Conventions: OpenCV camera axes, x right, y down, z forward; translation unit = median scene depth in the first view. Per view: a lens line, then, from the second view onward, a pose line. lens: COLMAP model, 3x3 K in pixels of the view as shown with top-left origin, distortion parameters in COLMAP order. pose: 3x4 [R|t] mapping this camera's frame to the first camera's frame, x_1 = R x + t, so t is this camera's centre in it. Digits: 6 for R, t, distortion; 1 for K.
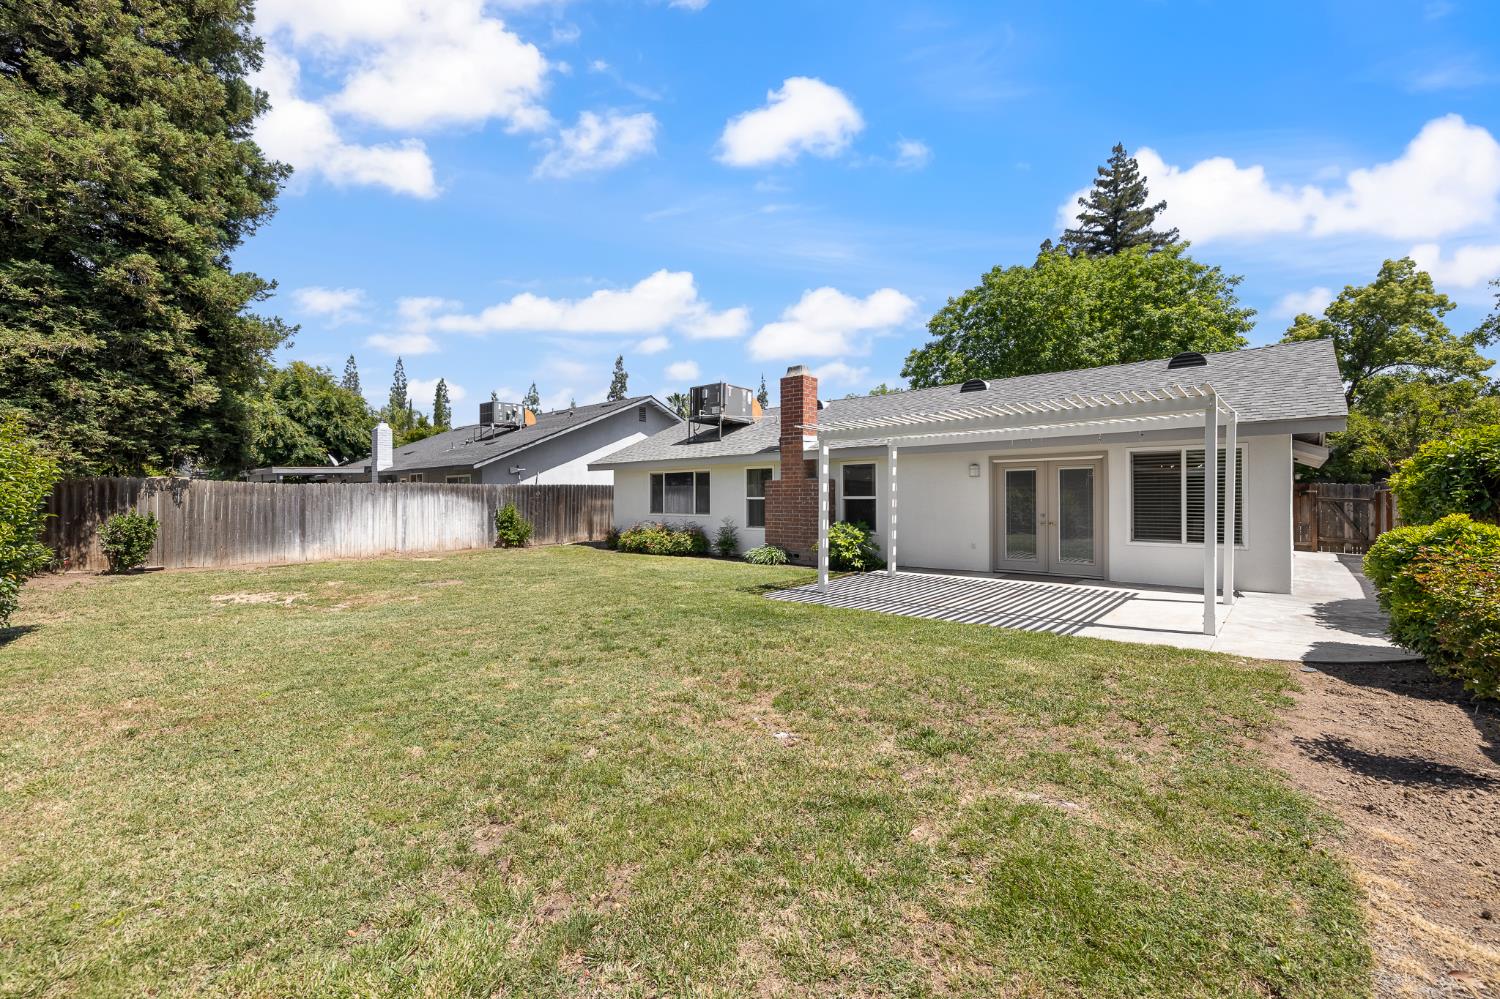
lens RADIAL K [[640.4, 0, 750.0], [0, 640.4, 499.5], [0, 0, 1]] dist [0.006565, 0.000263]
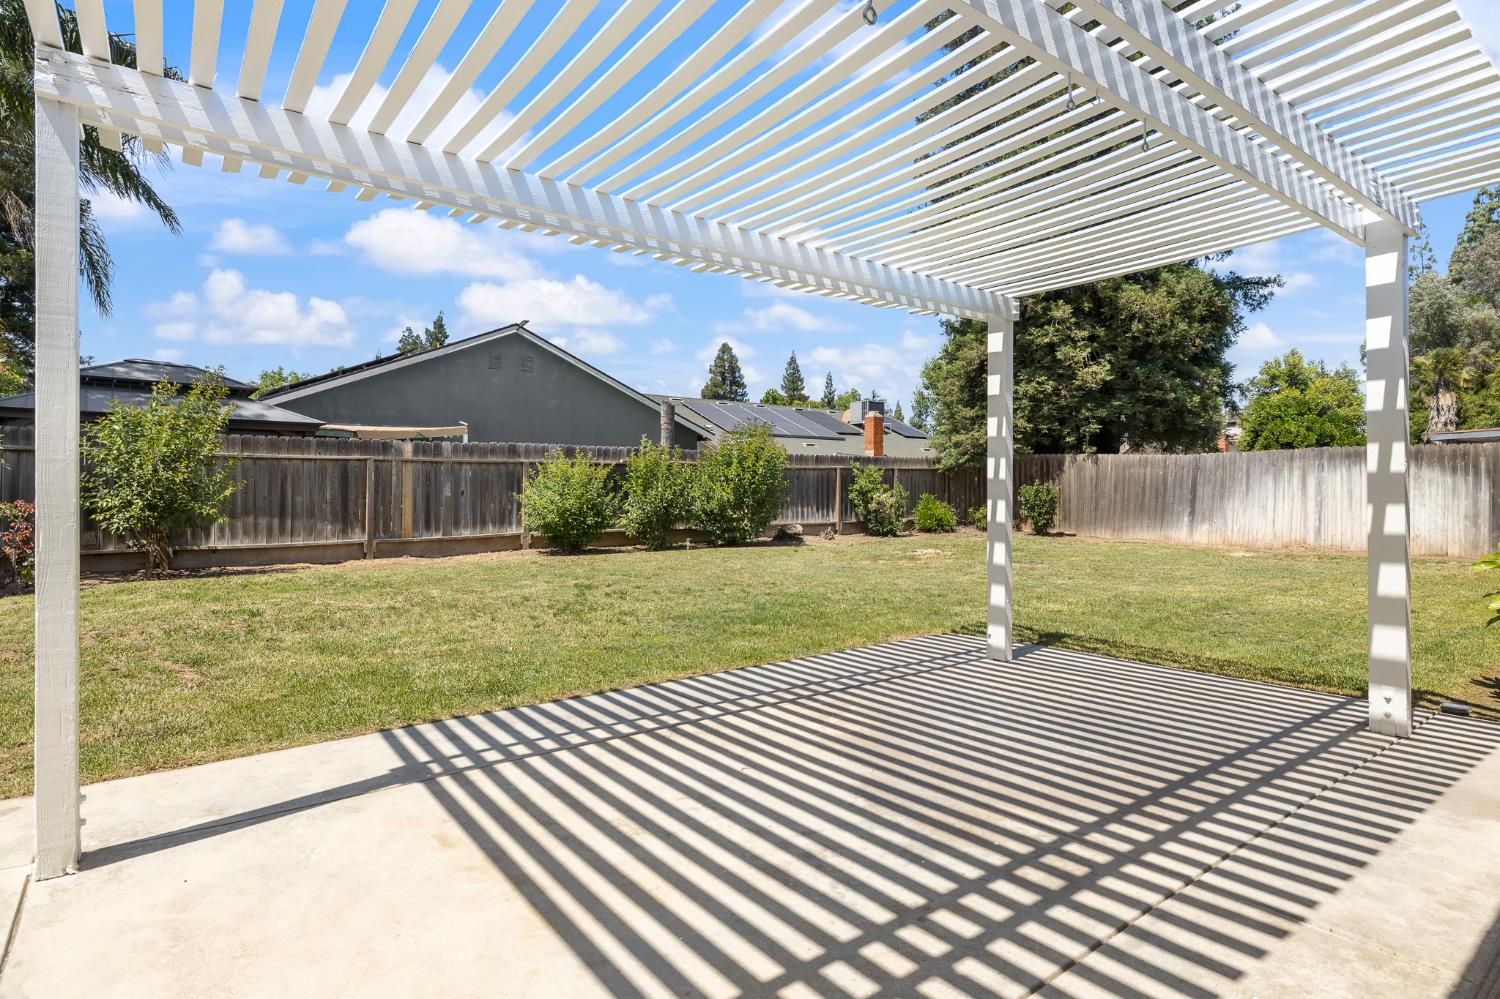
lens RADIAL K [[781.7, 0, 747.0], [0, 781.7, 484.7], [0, 0, 1]] dist [-0.013329, 0.000026]
pose [[-0.205072, 0.003802, -0.978739, 0.446398], [-0.006065, 0.999968, 0.005155, 0.014386], [0.978728, 0.006993, -0.205043, 0.619530]]
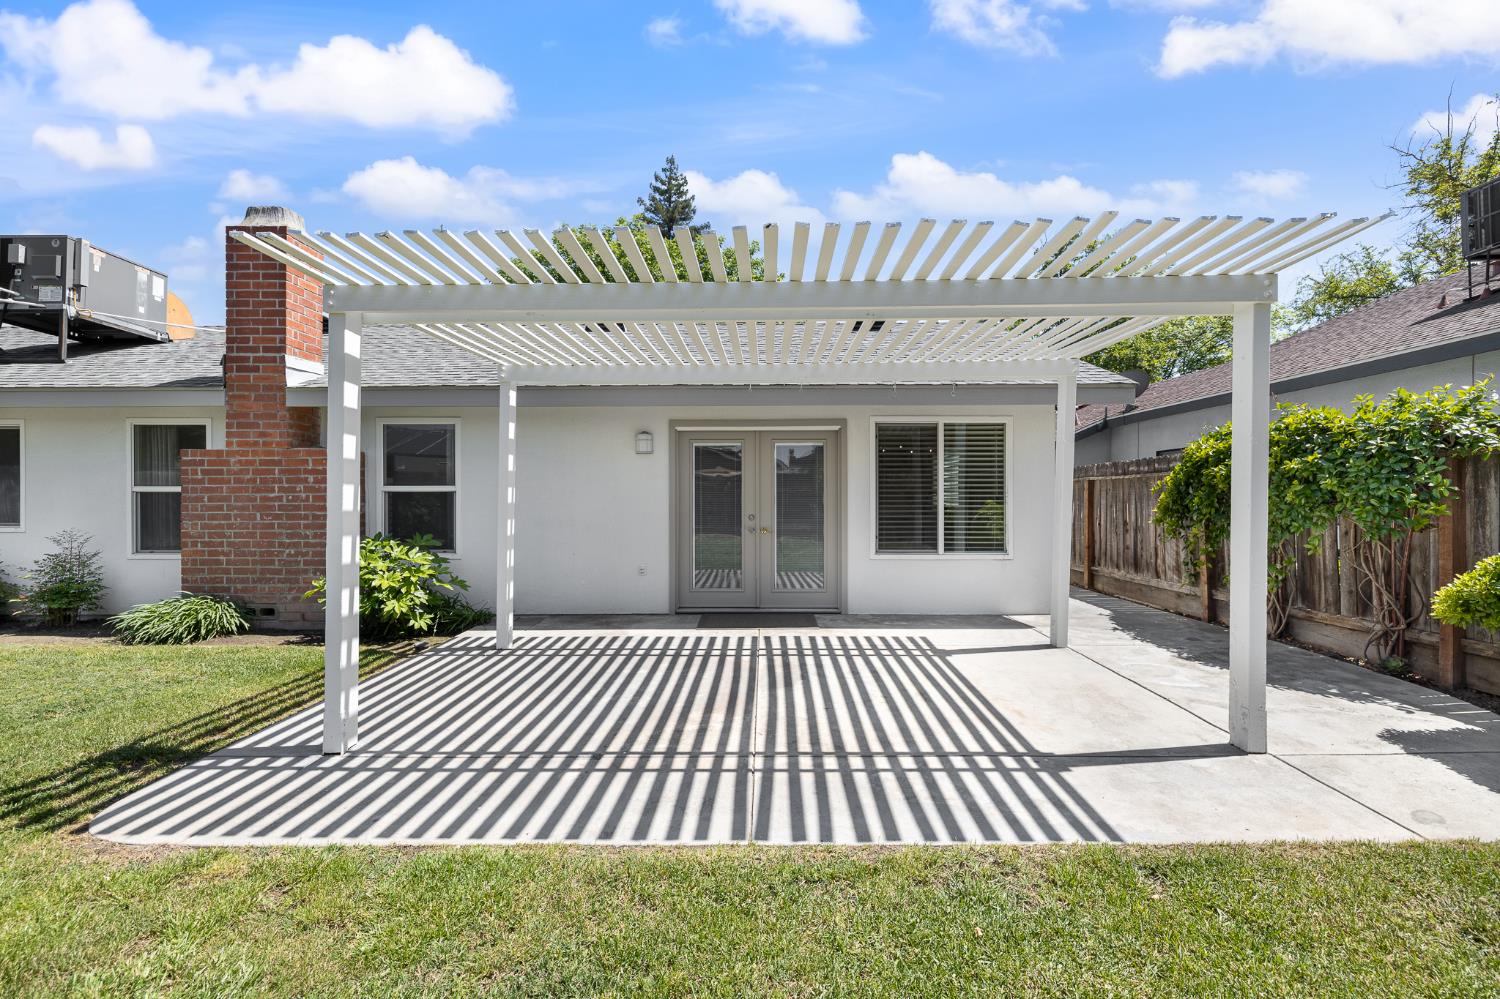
lens RADIAL K [[640.4, 0, 750.0], [0, 640.4, 499.5], [0, 0, 1]] dist [0.006565, 0.000263]
pose [[0.770802, 0.002010, 0.637071, 0.041302], [-0.000576, 0.999997, -0.002458, 0.006266], [-0.637074, 0.001528, 0.770801, 0.384303]]
